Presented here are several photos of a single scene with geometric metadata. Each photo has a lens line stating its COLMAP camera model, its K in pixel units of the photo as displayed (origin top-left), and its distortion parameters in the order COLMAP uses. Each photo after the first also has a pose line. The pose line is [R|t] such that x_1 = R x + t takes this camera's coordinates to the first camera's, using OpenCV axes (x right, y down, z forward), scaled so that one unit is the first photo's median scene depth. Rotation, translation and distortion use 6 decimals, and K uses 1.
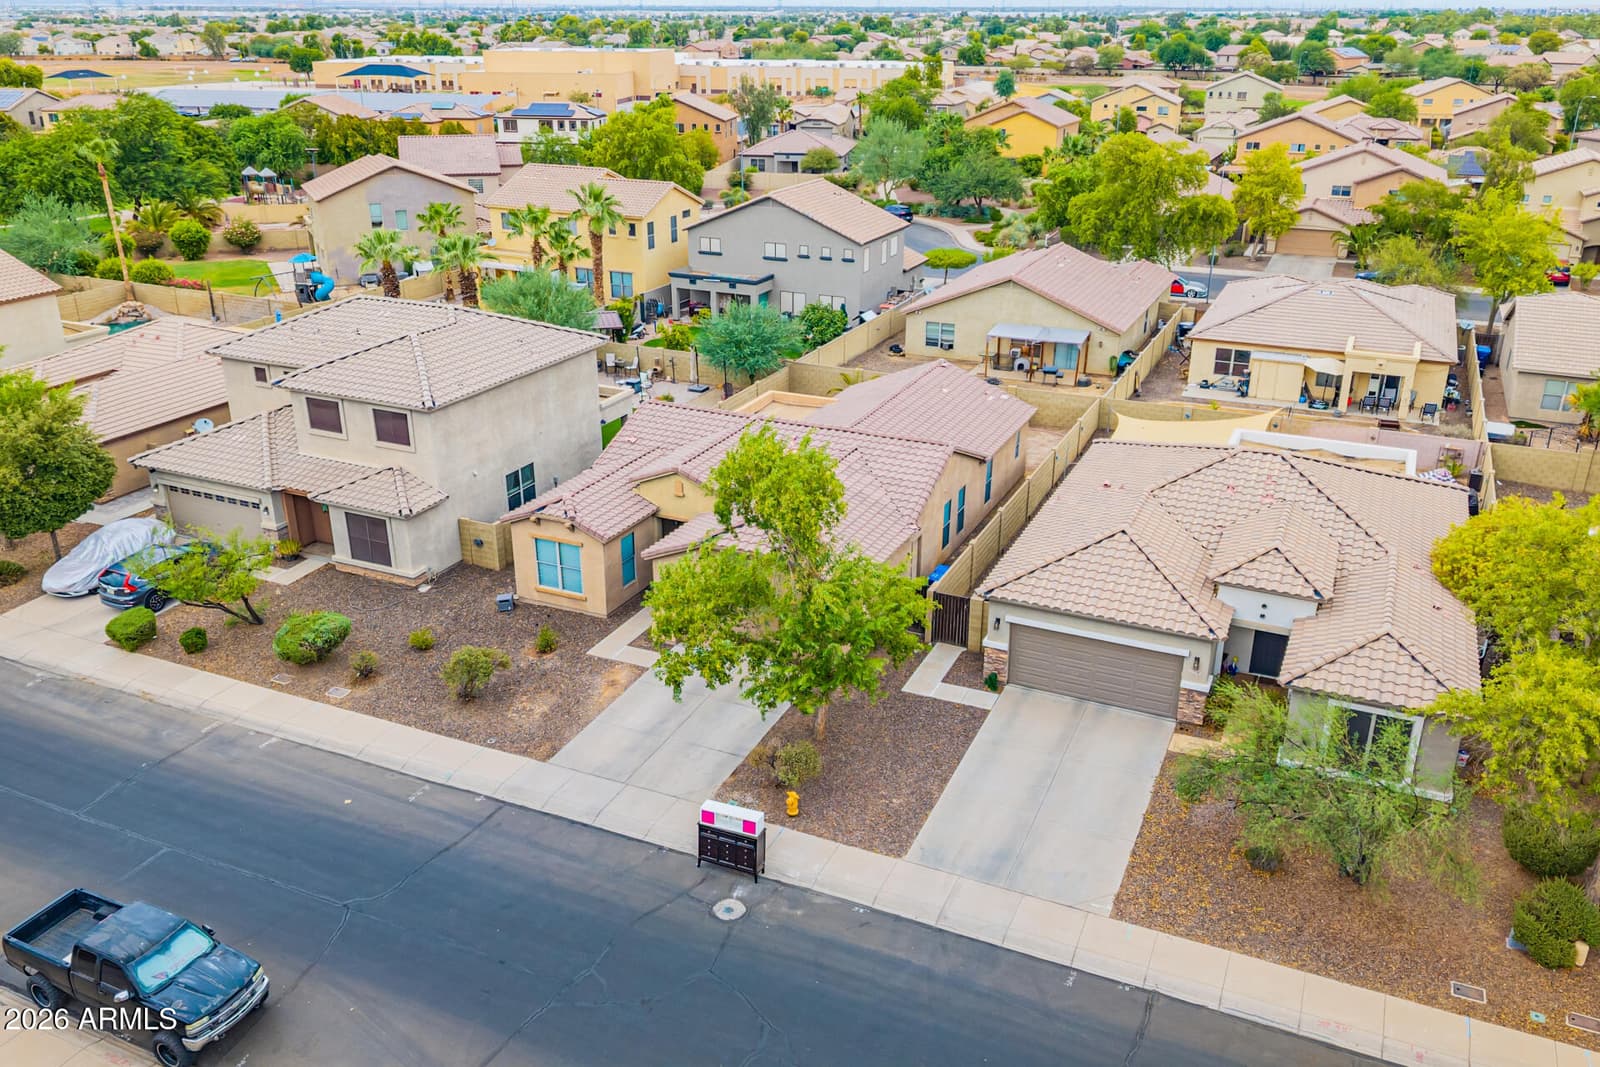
lens RADIAL K [[1252.2, 0, 800.0], [0, 1252.2, 533.5], [0, 0, 1]] dist [0.039442, -0.050415]
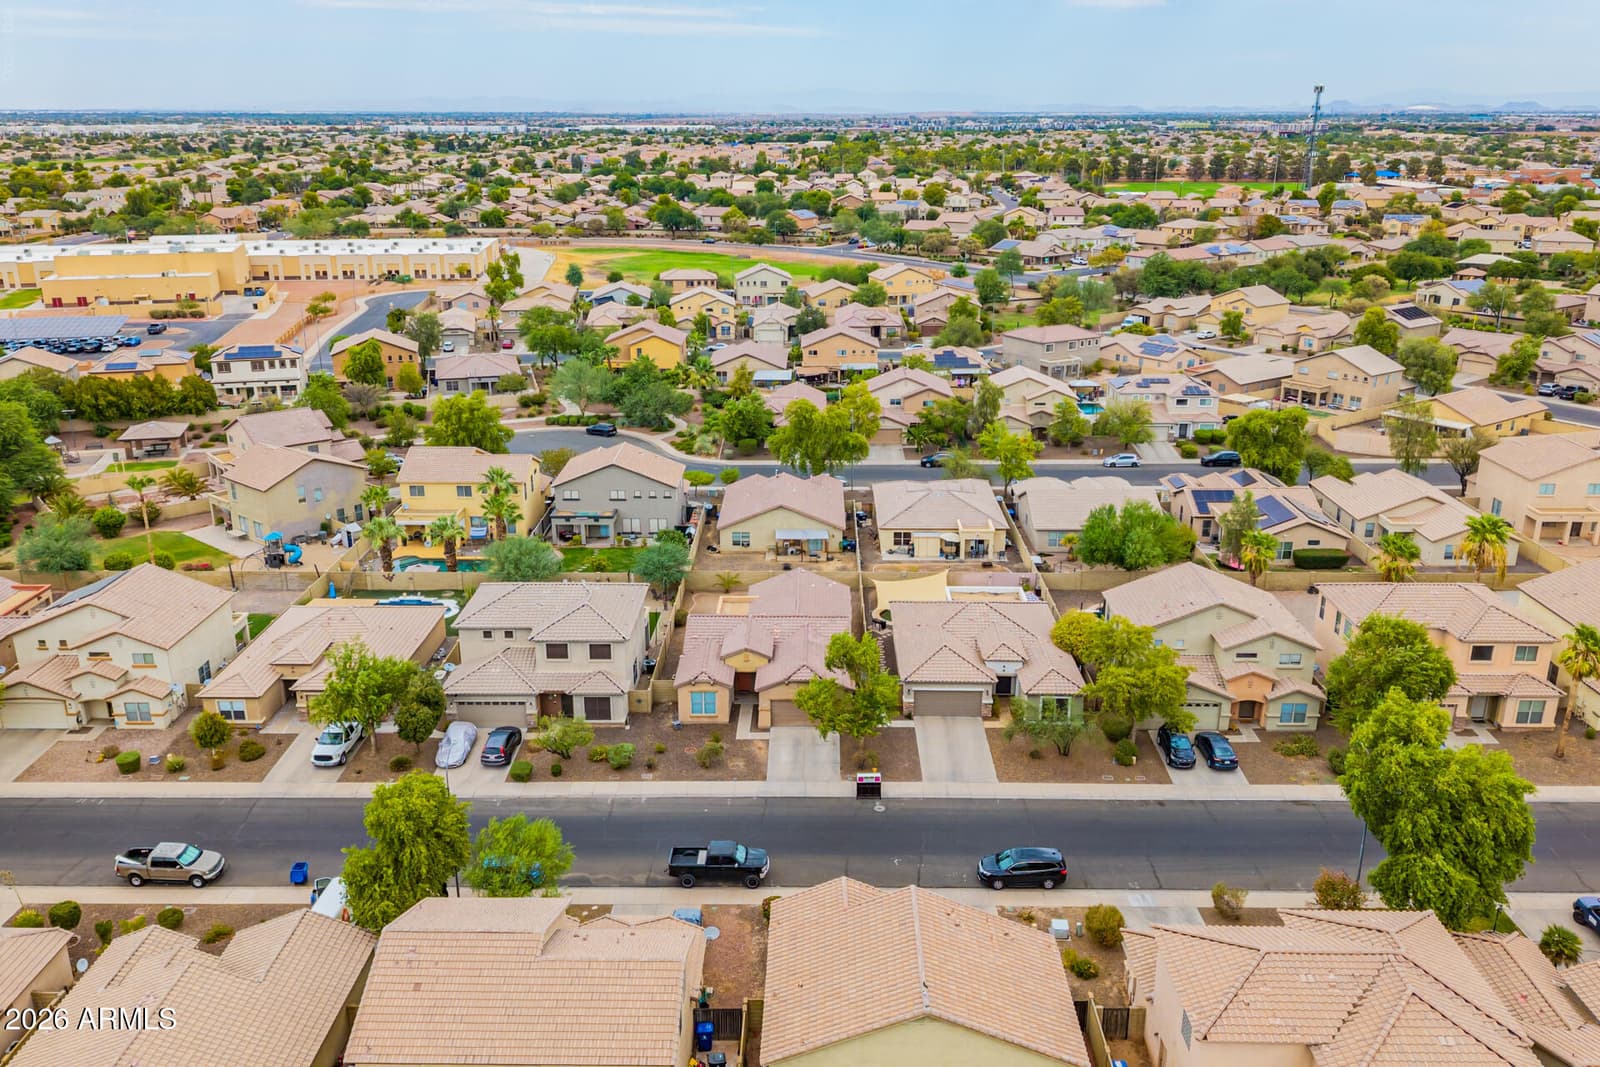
lens RADIAL K [[1212.8, 0, 800.0], [0, 1212.8, 533.5], [0, 0, 1]] dist [0.157896, -0.354691]
pose [[0.915811, -0.128527, 0.380489, -0.538530], [0.157034, 0.986581, -0.044708, -0.095608], [-0.369637, 0.100693, 0.923704, -0.688297]]
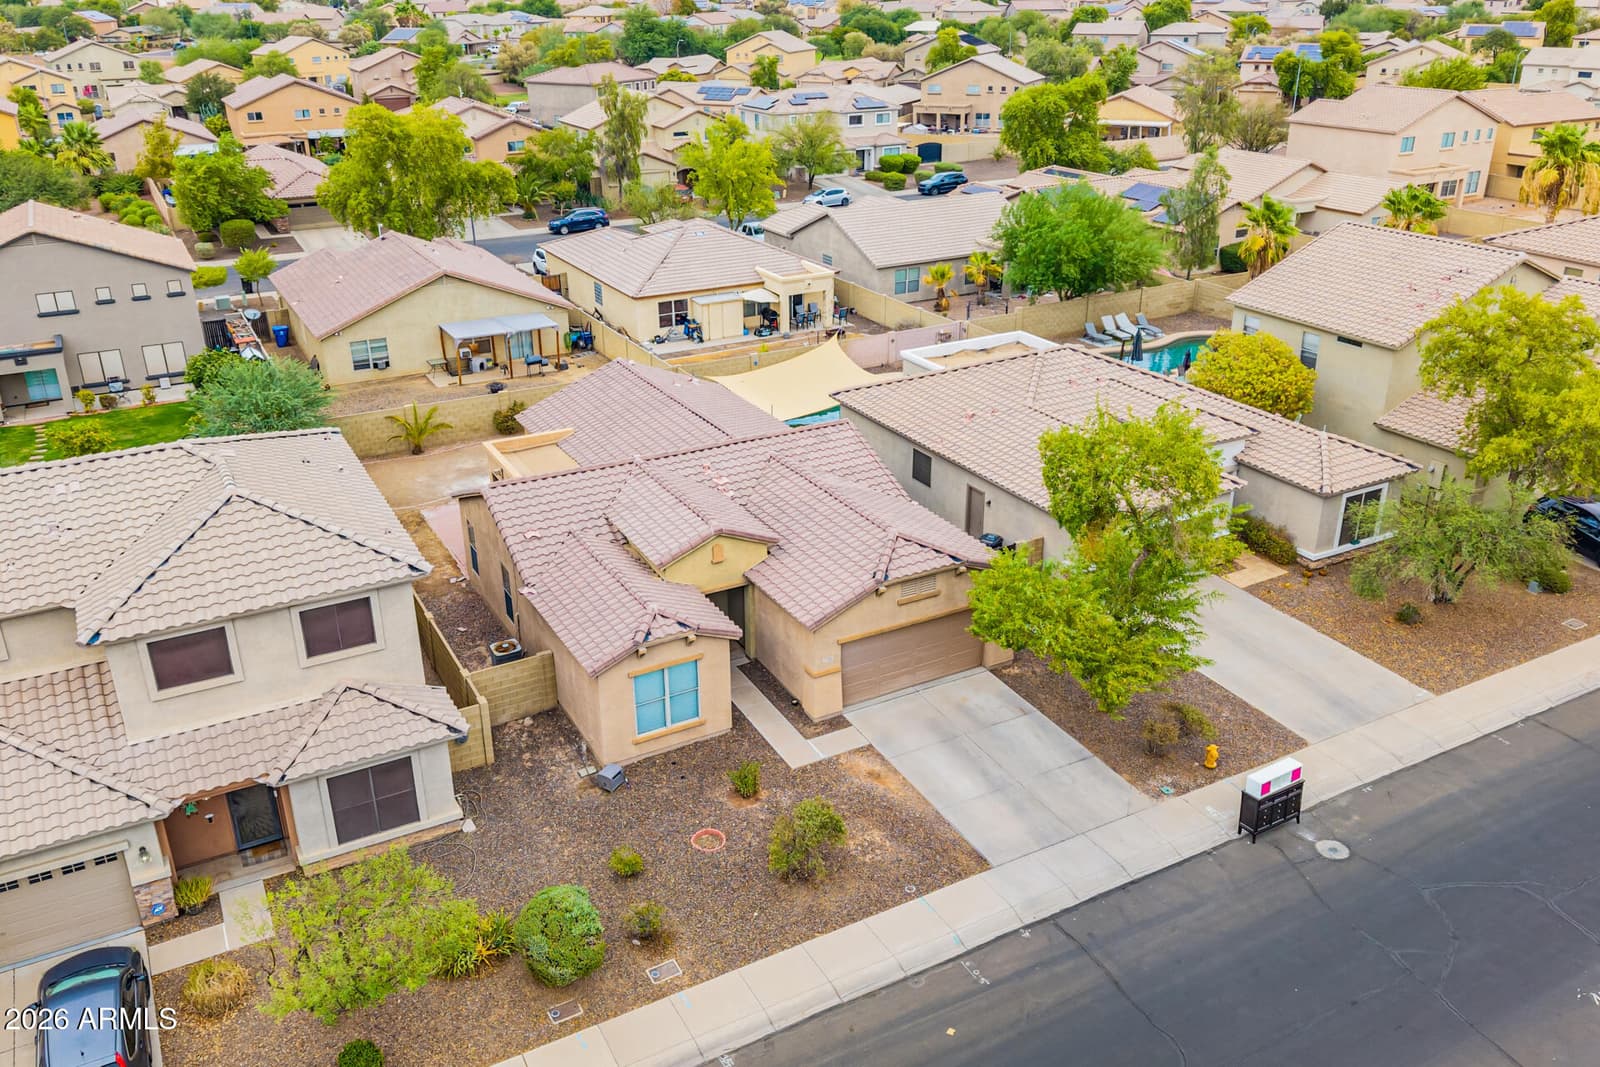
lens RADIAL K [[1266.7, 0, 800.0], [0, 1266.7, 533.5], [0, 0, 1]] dist [0.044014, -0.060274]
pose [[0.602468, -0.332062, 0.725788, -0.456900], [0.315410, 0.934381, 0.165678, -0.116497], [-0.733177, 0.129105, 0.667670, 0.272002]]
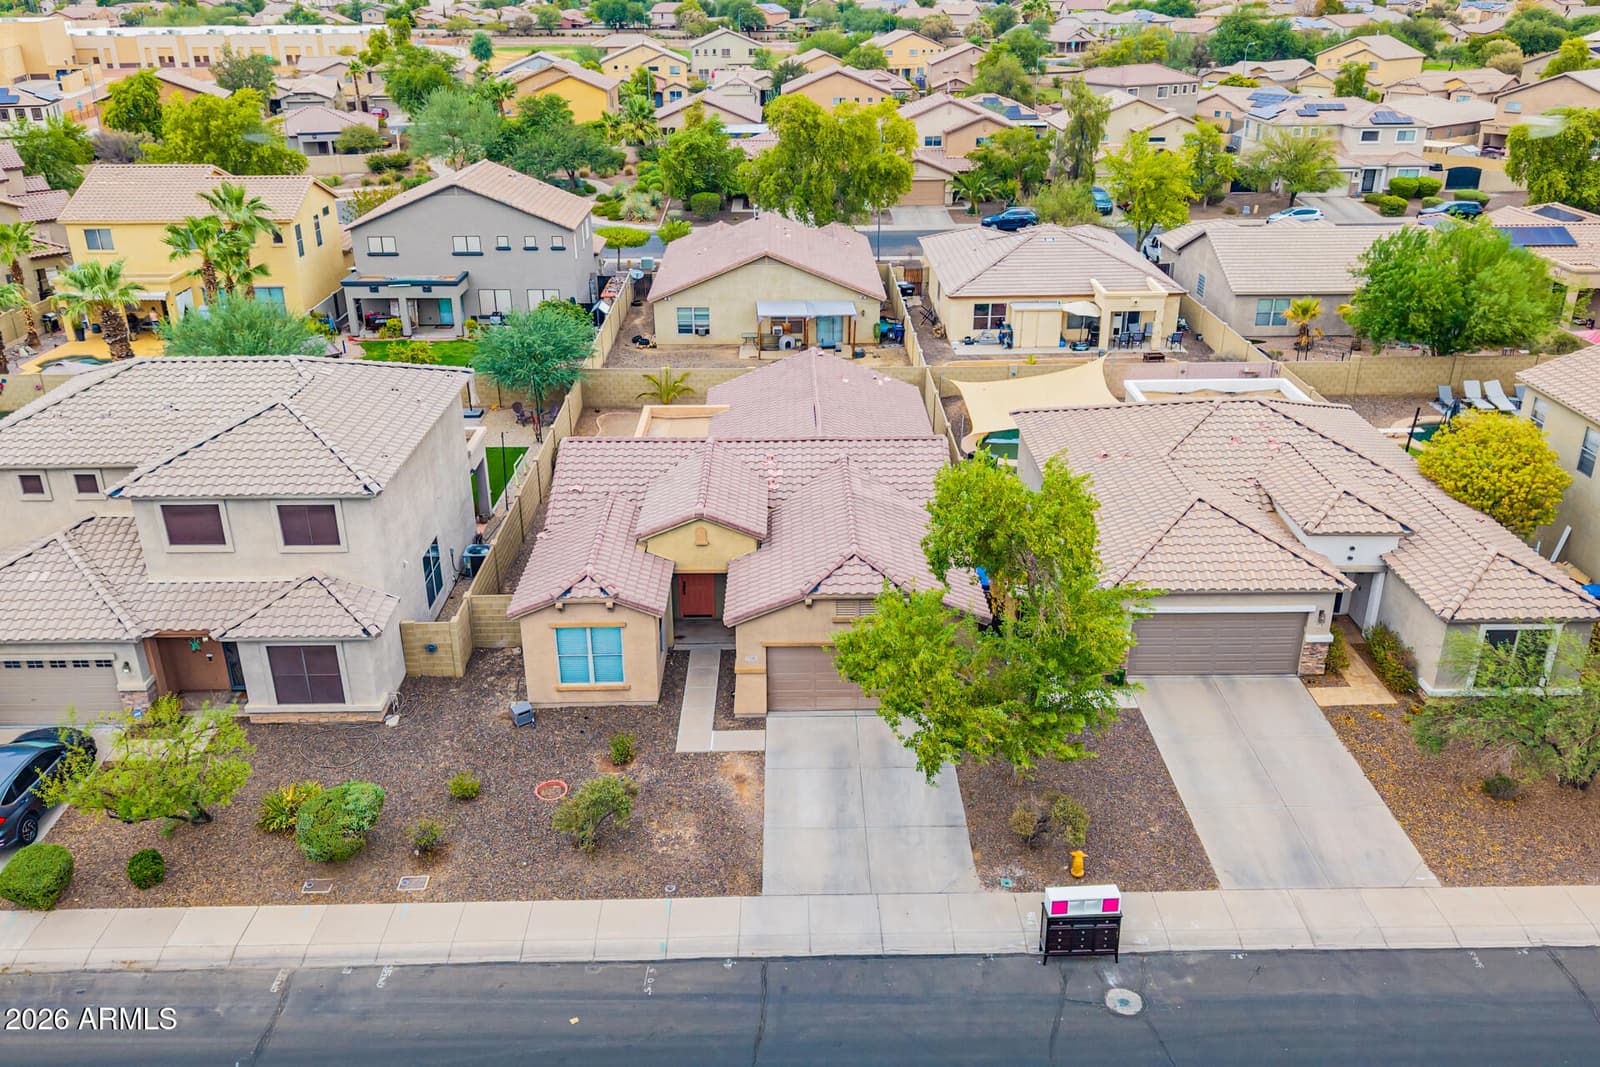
lens RADIAL K [[1266.7, 0, 800.0], [0, 1266.7, 533.5], [0, 0, 1]] dist [0.044014, -0.060274]
pose [[0.904630, -0.178954, 0.386808, -0.253212], [0.169793, 0.983769, 0.058037, -0.052561], [-0.390916, 0.013175, 0.920332, 0.120845]]
